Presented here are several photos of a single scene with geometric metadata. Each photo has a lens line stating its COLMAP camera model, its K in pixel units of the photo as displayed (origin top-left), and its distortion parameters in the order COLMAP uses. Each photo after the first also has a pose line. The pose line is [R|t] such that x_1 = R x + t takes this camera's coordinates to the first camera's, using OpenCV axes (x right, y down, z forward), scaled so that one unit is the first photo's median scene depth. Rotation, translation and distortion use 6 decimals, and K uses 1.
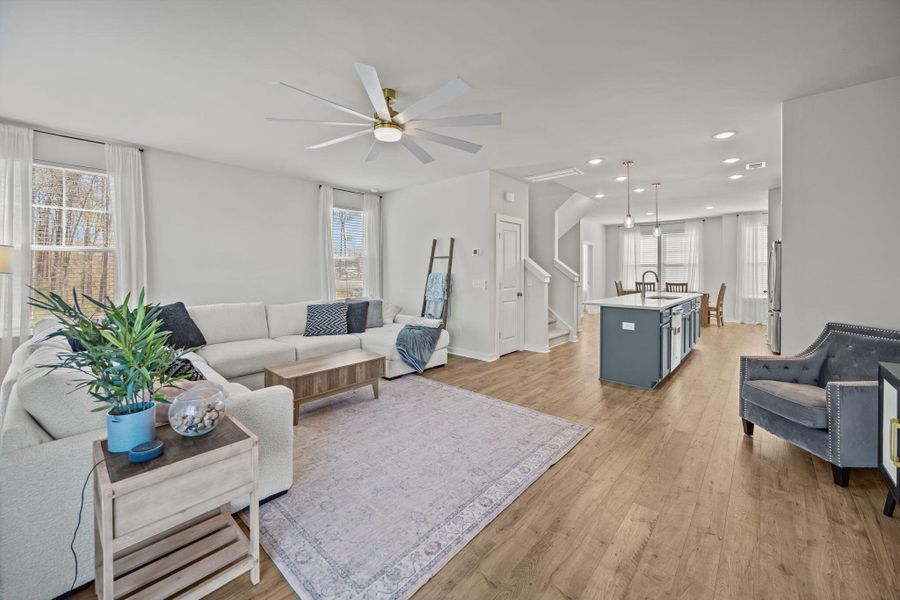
lens RADIAL K [[355.1, 0, 450.3], [0, 355.1, 270.9], [0, 0, 1]] dist [-0.001463, -0.000067]
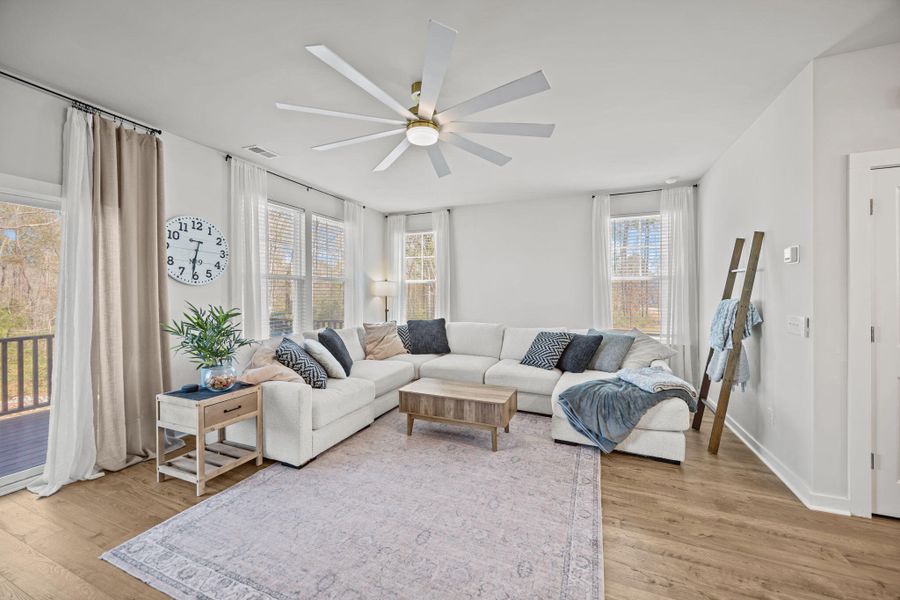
lens RADIAL K [[344.4, 0, 449.7], [0, 344.4, 295.3], [0, 0, 1]] dist [-0.002435, -0.000244]
pose [[0.321604, 0.004947, -0.946861, 0.567120], [-0.000712, 0.999987, 0.004982, -0.006206], [0.946874, -0.000928, 0.321603, 0.713366]]
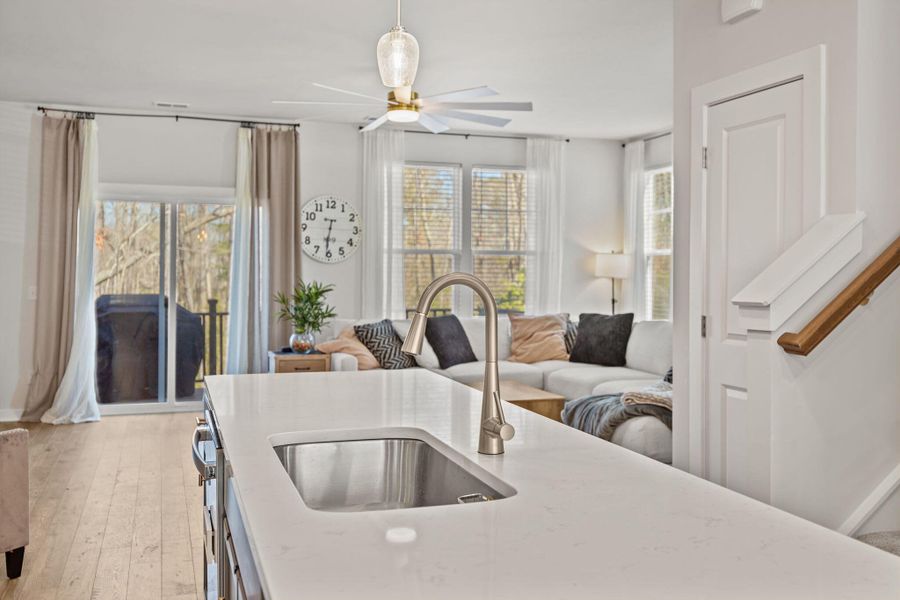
lens RADIAL K [[869.7, 0, 450.0], [0, 869.7, 280.0], [0, 0, 1]] dist [-0.000202, -0.004829]
pose [[-0.492803, 0.005467, -0.870123, 1.470353], [-0.008427, 0.999903, 0.011056, -0.010527], [0.870100, 0.012781, -0.492710, 1.940680]]
